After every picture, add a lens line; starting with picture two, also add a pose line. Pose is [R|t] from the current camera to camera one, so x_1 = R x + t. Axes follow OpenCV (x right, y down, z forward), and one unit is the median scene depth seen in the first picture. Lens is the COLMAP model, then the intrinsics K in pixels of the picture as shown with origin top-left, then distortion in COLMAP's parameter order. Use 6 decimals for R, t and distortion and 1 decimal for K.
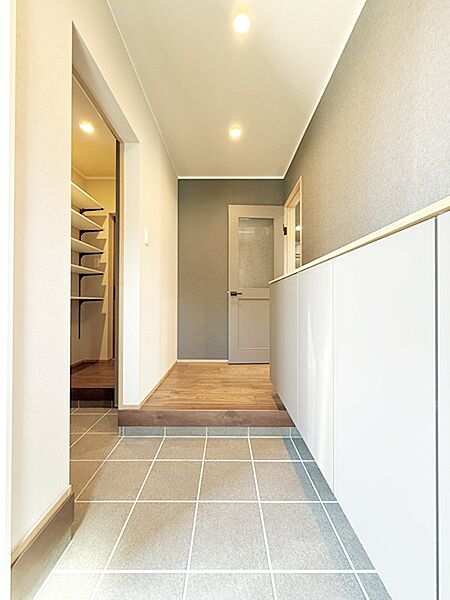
lens RADIAL K [[240.8, 0, 225.5], [0, 240.8, 300.3], [0, 0, 1]] dist [-0.004346, 0.001179]
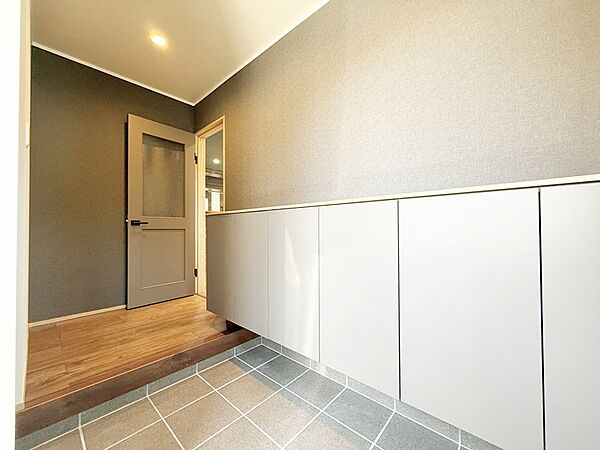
lens RADIAL K [[240.8, 0, 303.9], [0, 240.8, 225.8], [0, 0, 1]] dist [-0.004346, 0.001179]
pose [[0.655898, 0.005629, 0.754828, -0.298603], [-0.000423, 0.999975, -0.007090, -0.016444], [-0.754849, 0.004331, 0.655884, 0.032183]]
